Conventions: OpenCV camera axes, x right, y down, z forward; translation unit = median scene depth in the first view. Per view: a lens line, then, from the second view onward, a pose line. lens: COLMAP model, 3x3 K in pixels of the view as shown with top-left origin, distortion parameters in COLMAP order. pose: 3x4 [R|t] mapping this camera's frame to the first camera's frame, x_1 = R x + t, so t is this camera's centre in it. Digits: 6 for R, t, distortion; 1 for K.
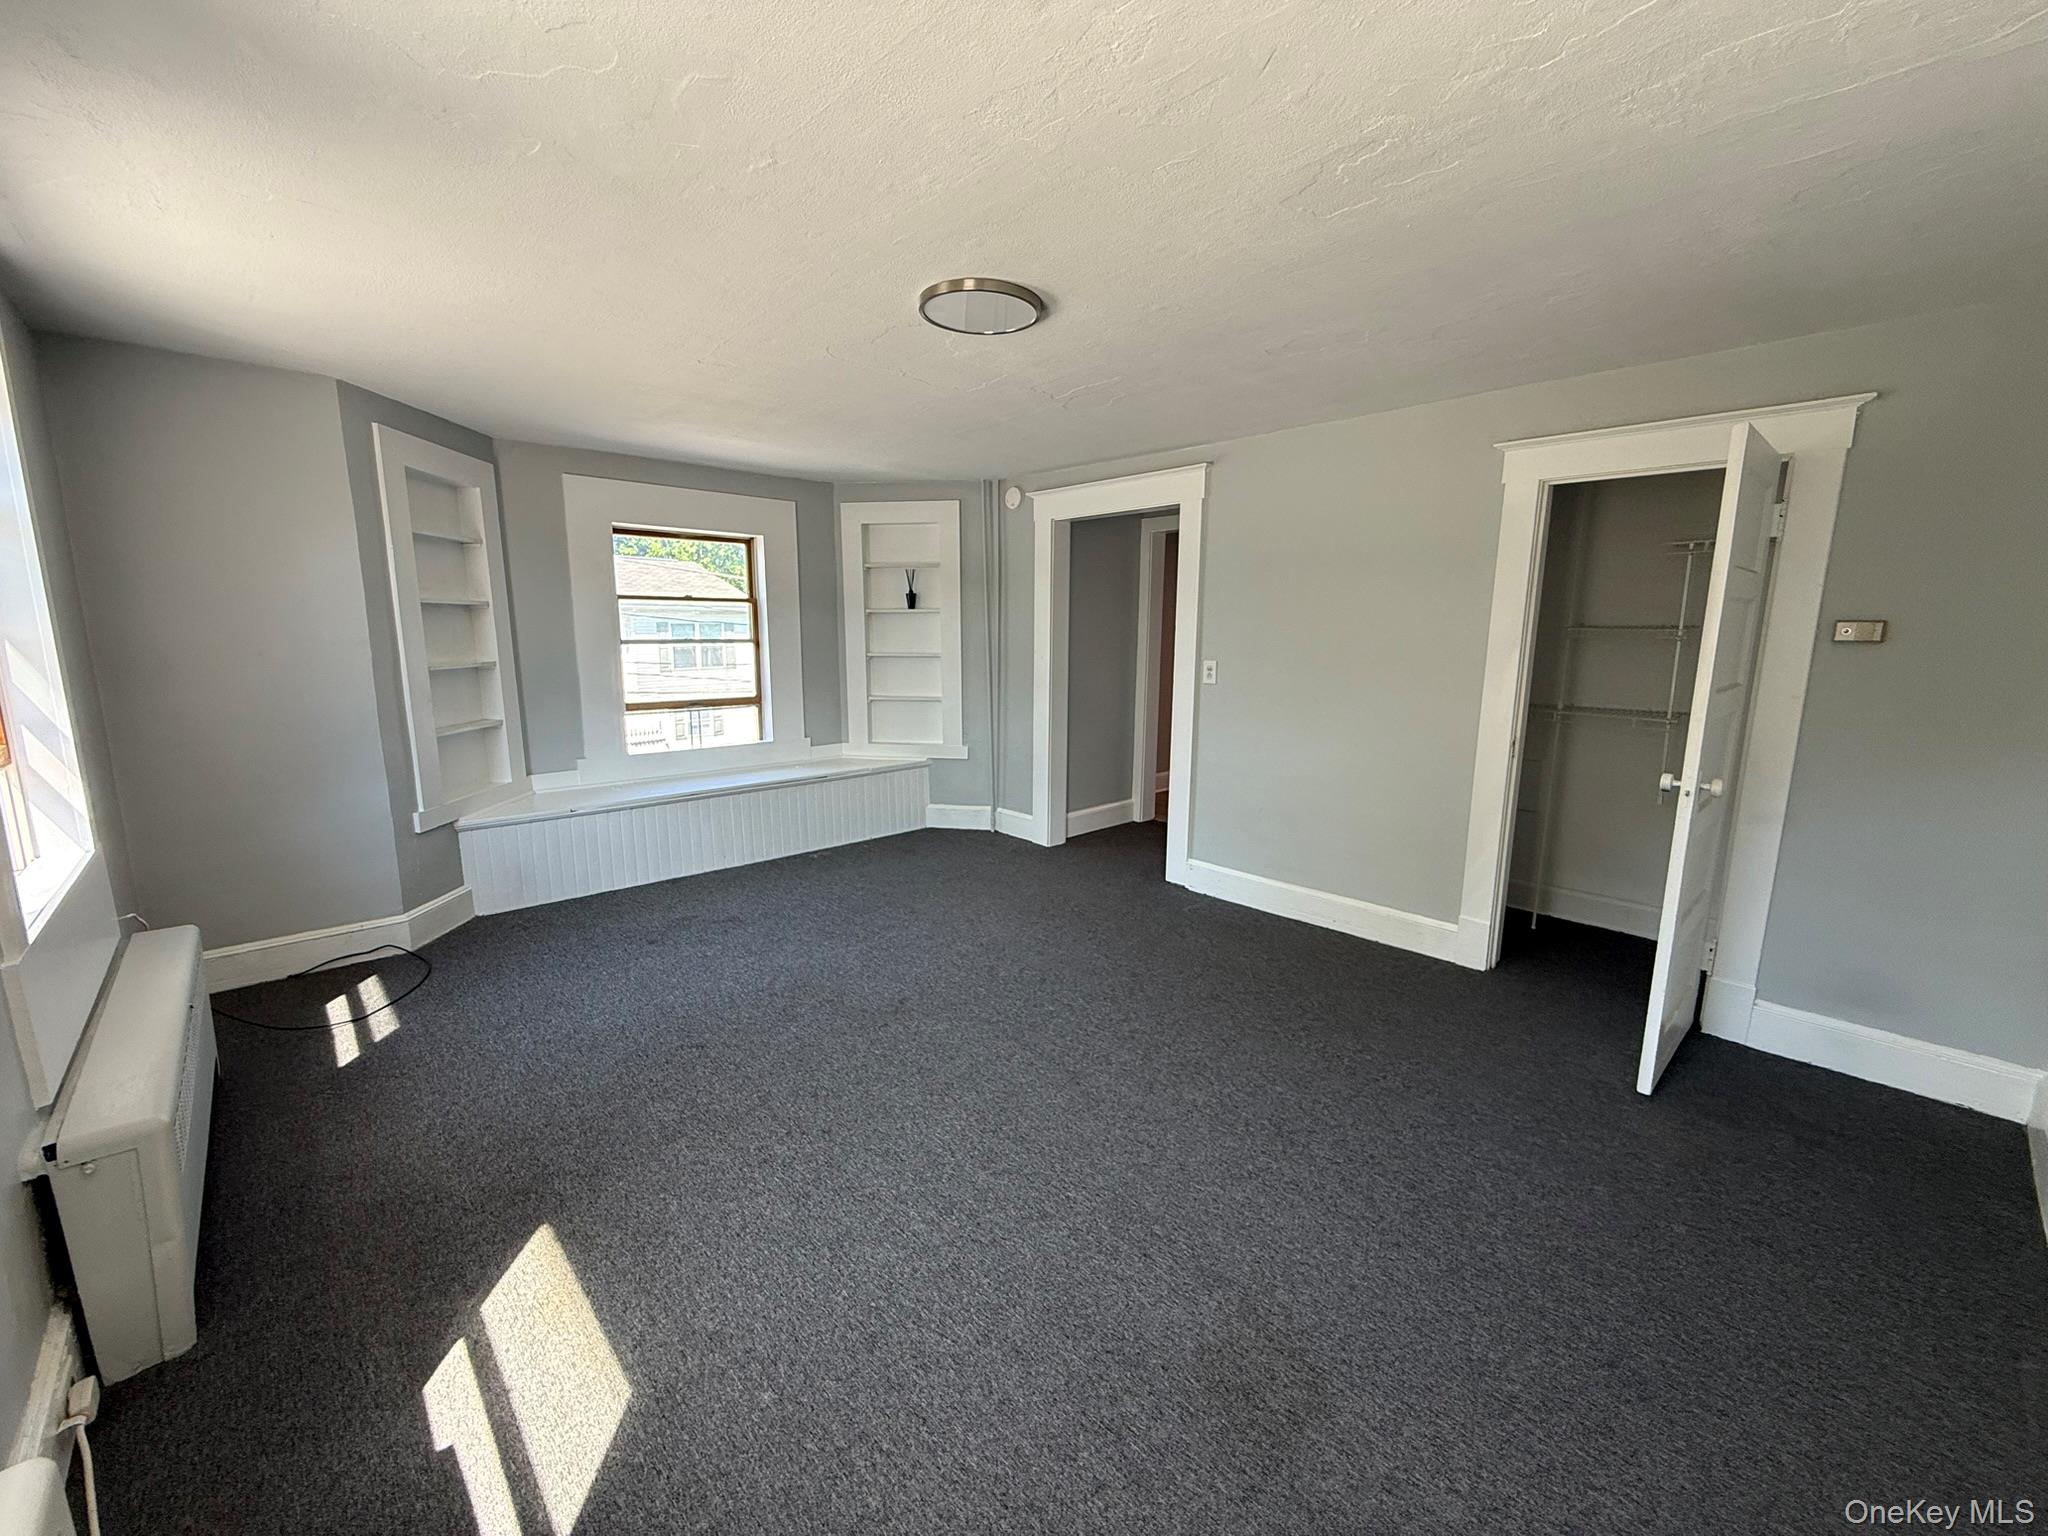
lens RADIAL K [[815.7, 0, 1013.7], [0, 815.7, 768.2], [0, 0, 1]] dist [0.000026, -0.000291]
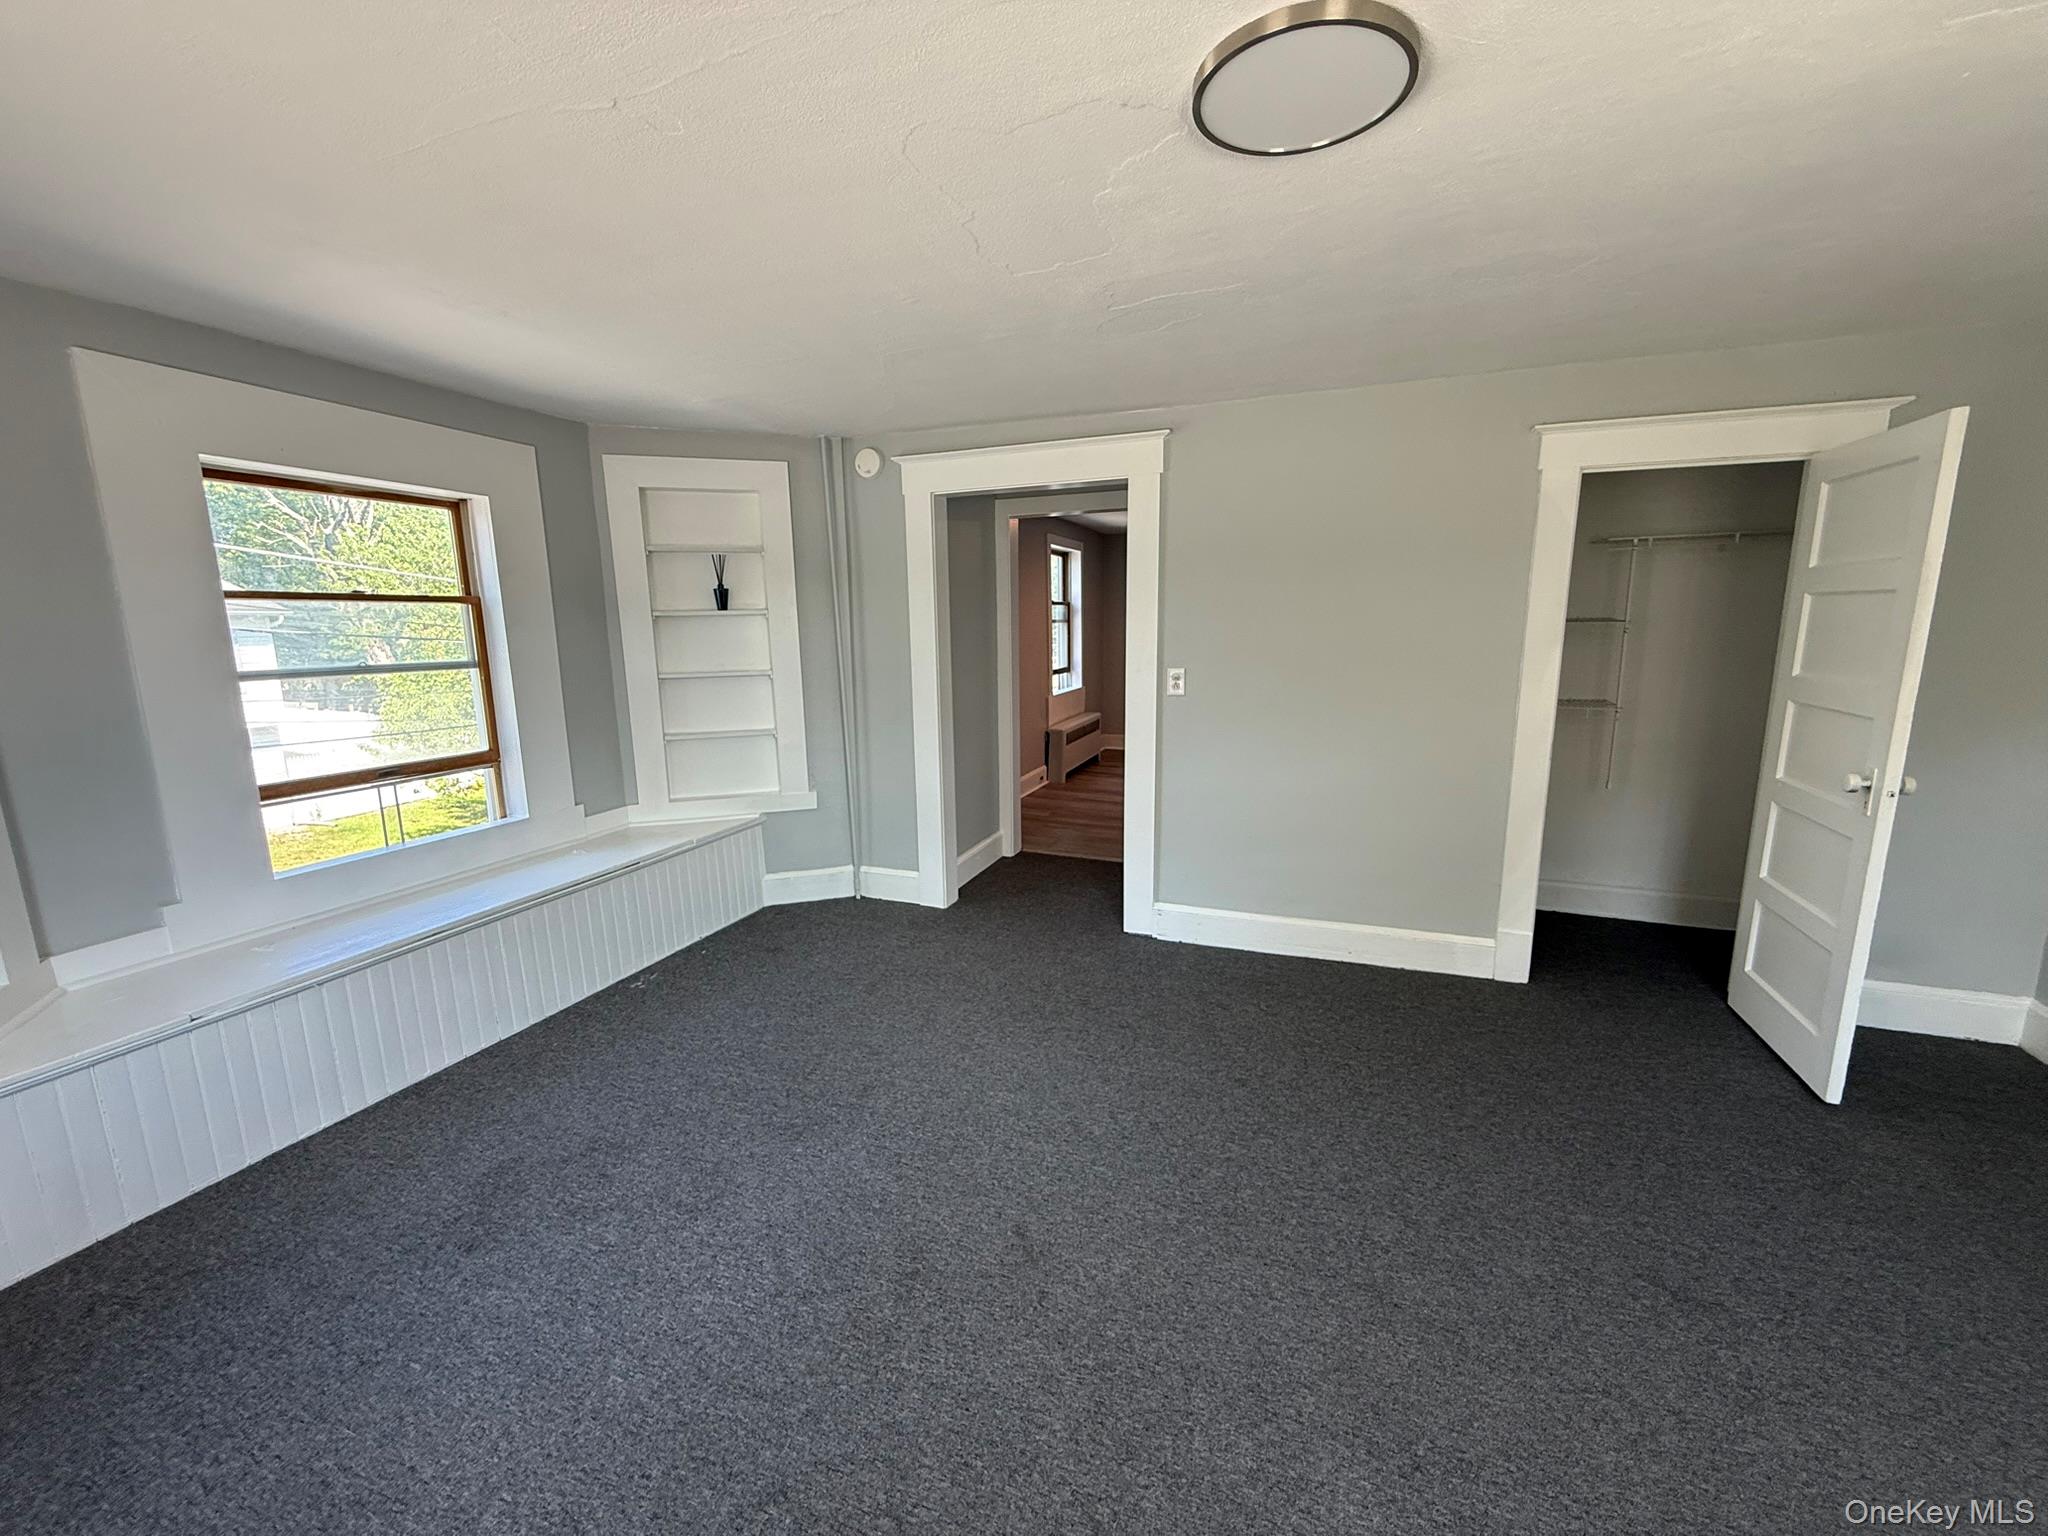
lens RADIAL K [[815.7, 0, 1016.4], [0, 815.7, 768.7], [0, 0, 1]] dist [0.000026, -0.000291]
pose [[0.898063, -0.094615, 0.429571, -0.277145], [0.092951, 0.995359, 0.024909, -0.064564], [-0.429934, 0.017559, 0.902689, 0.312726]]
